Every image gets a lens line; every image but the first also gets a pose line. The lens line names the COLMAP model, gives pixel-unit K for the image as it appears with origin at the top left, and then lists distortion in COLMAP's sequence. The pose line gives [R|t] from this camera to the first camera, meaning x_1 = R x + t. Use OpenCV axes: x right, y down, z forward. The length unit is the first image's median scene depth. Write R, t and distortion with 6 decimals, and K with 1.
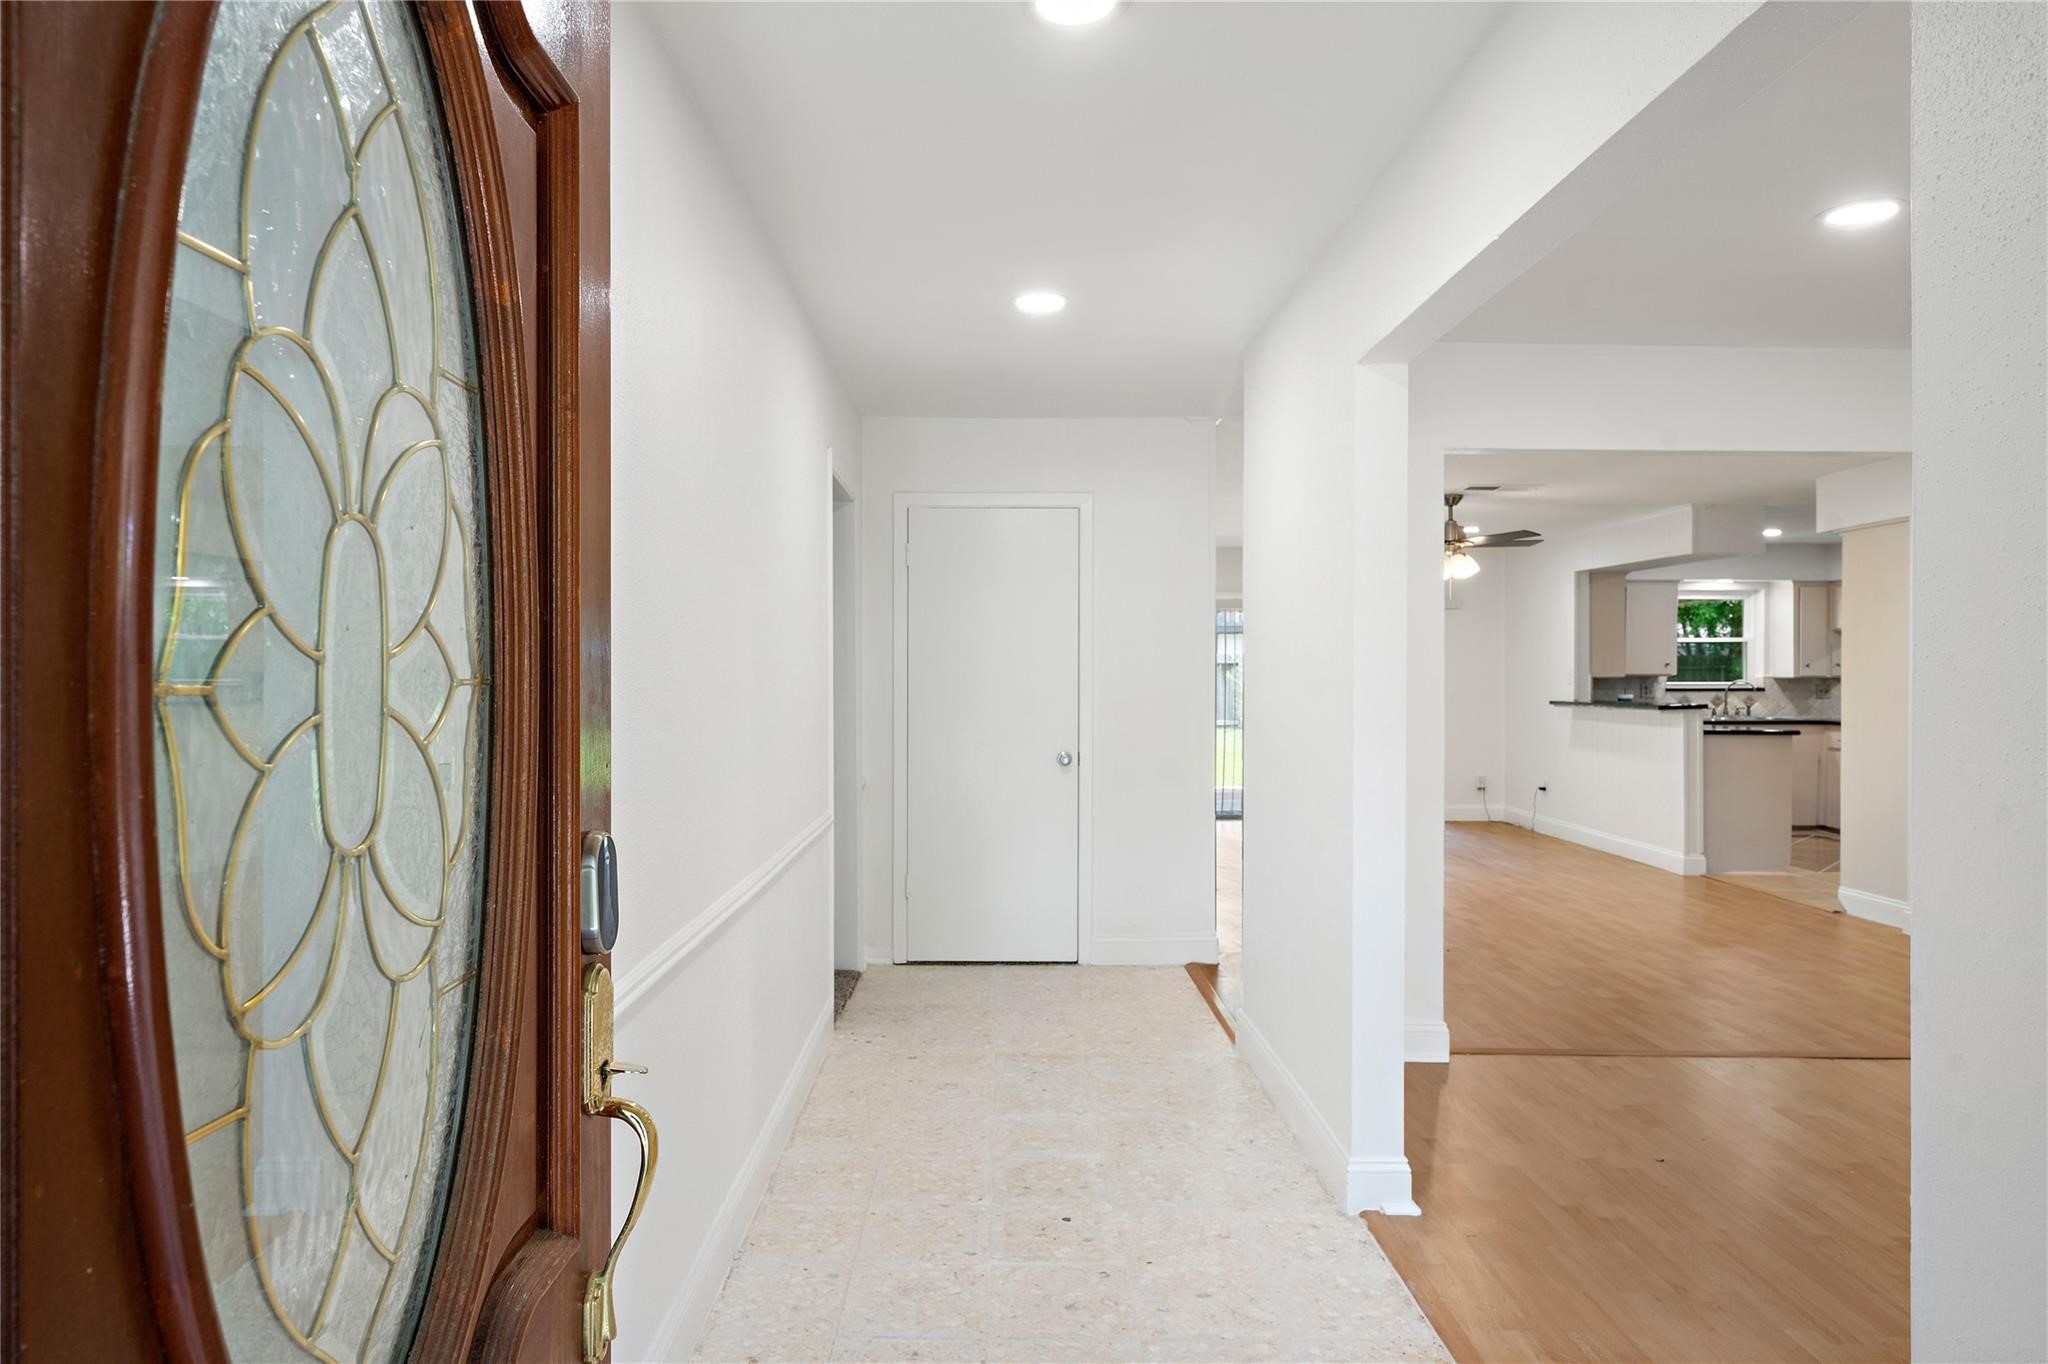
lens RADIAL K [[1205.1, 0, 1007.8], [0, 1205.1, 675.3], [0, 0, 1]] dist [0.004955, -0.001942]
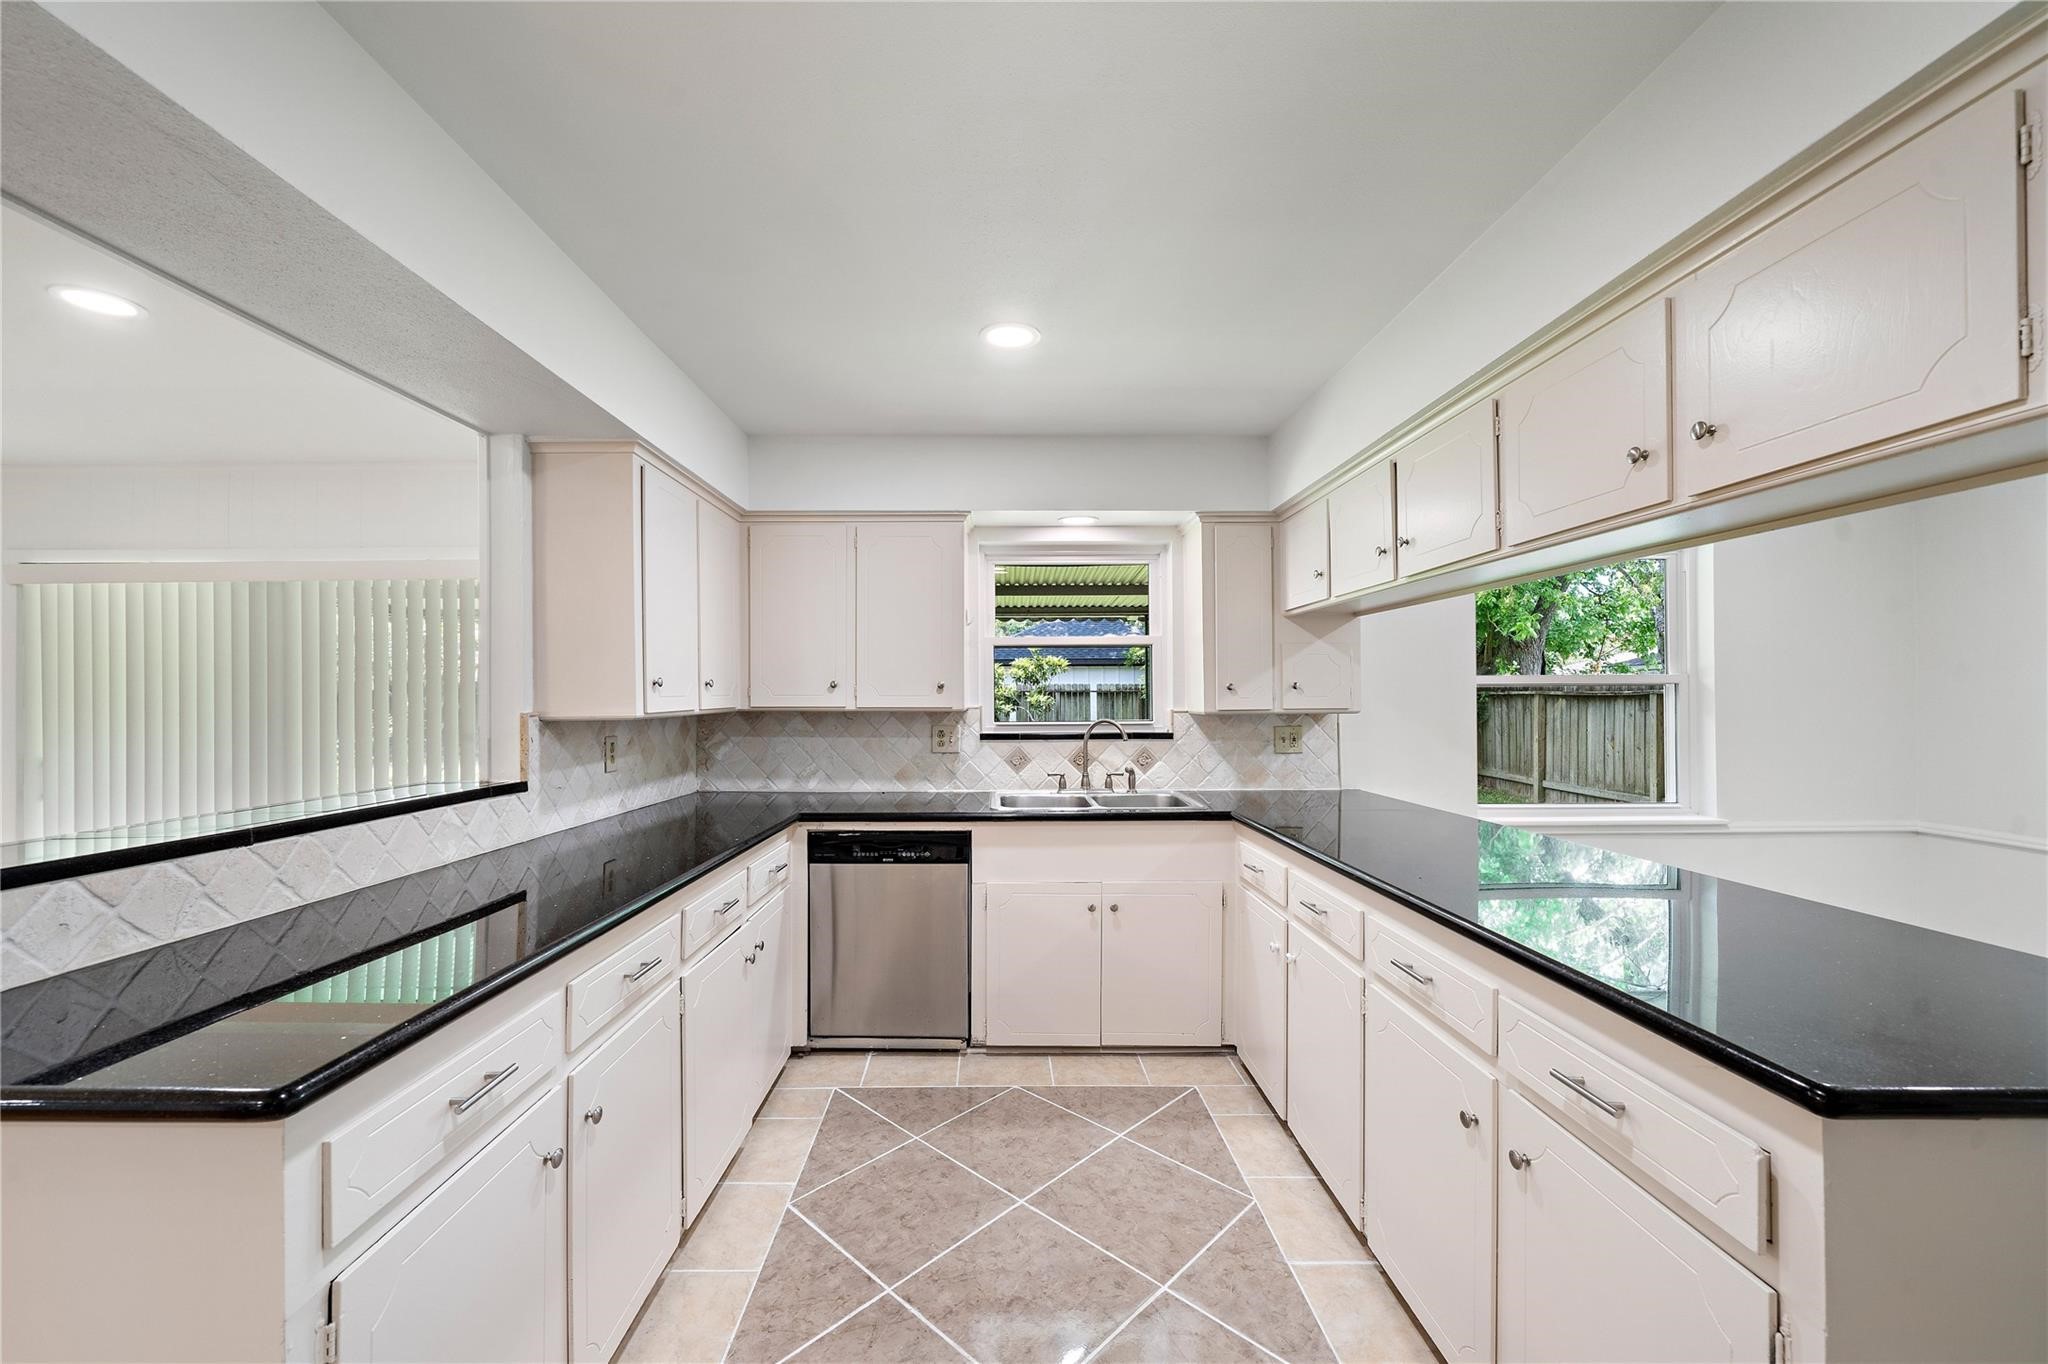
lens RADIAL K [[793.2, 0, 1008.0], [0, 793.2, 697.4], [0, 0, 1]] dist [-0.000315, 0.000351]
pose [[0.999981, -0.004593, 0.004038, 0.566952], [0.004617, 0.999972, -0.005877, -0.003009], [-0.004011, 0.005895, 0.999975, 0.677369]]
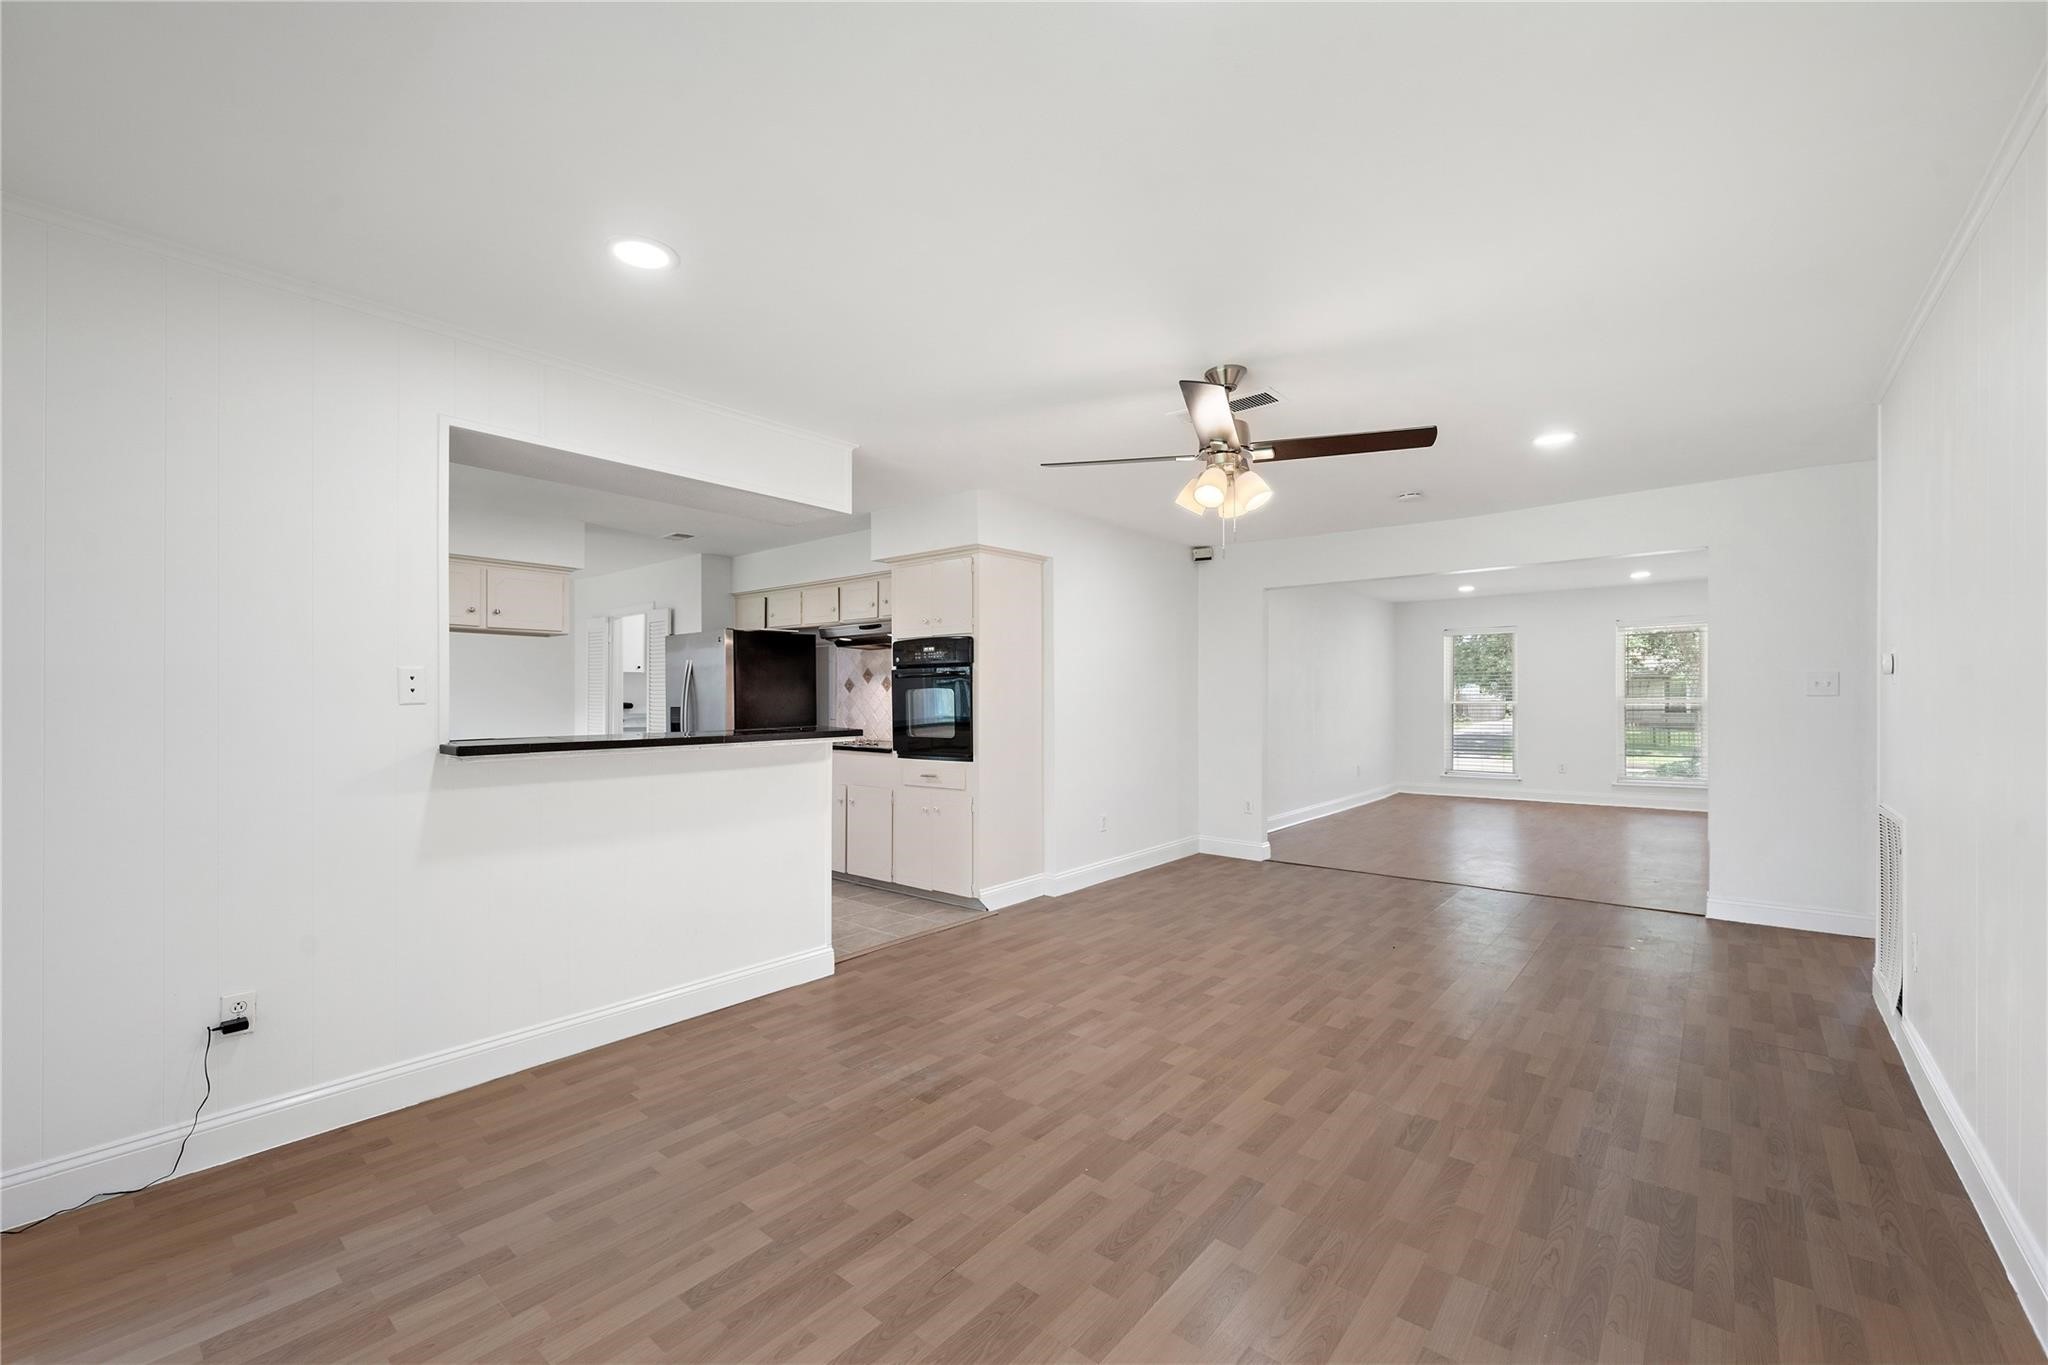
lens RADIAL K [[847.7, 0, 990.6], [0, 847.7, 697.0], [0, 0, 1]] dist [0.000407, -0.000131]
pose [[-0.748753, -0.002926, 0.662843, 0.129683], [0.002048, 0.999975, 0.006727, 0.003201], [-0.662846, 0.006394, -0.748728, 0.980985]]
